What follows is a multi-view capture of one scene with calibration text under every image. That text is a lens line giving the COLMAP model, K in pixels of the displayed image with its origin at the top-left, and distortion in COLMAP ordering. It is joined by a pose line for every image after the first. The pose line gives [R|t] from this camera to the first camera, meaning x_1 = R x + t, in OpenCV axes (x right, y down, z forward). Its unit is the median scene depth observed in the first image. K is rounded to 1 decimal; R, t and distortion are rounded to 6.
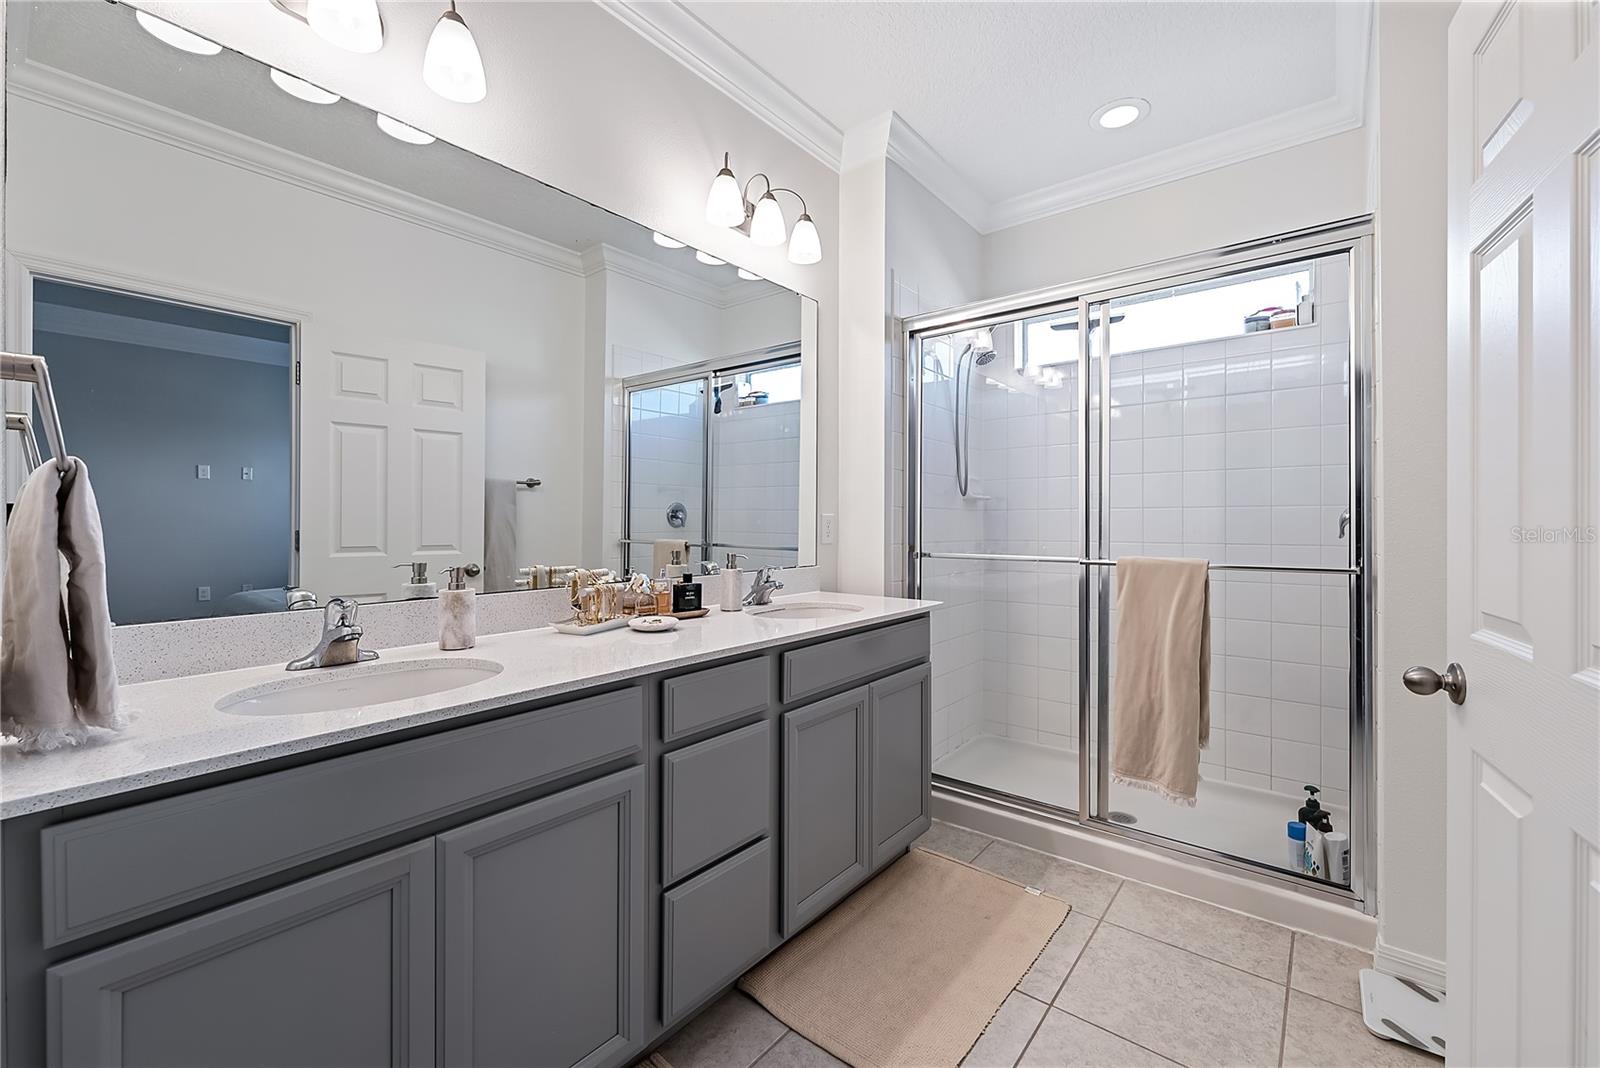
lens RADIAL K [[655.6, 0, 834.4], [0, 655.6, 523.4], [0, 0, 1]] dist [-0.003909, 0.001402]
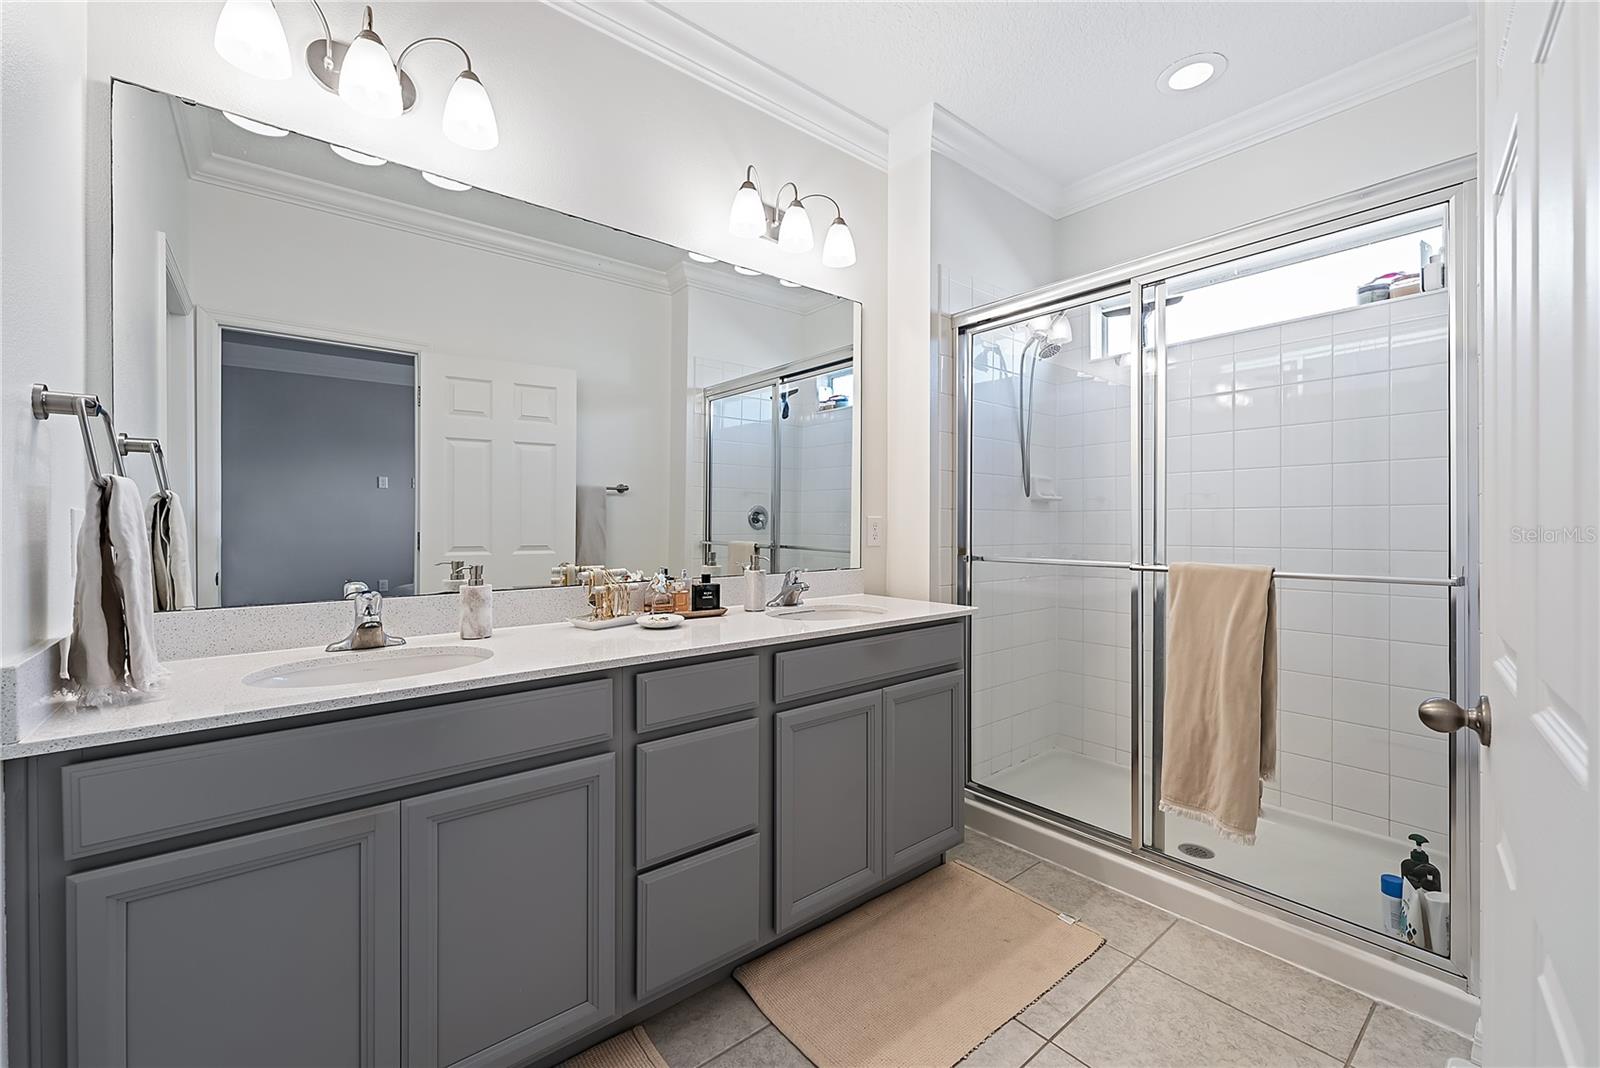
lens RADIAL K [[655.6, 0, 820.5], [0, 655.6, 525.8], [0, 0, 1]] dist [-0.003909, 0.001402]
pose [[0.979418, -0.001045, -0.201837, 0.152176], [0.001113, 0.999999, 0.000223, -0.000452], [0.201837, -0.000443, 0.979419, 0.014326]]
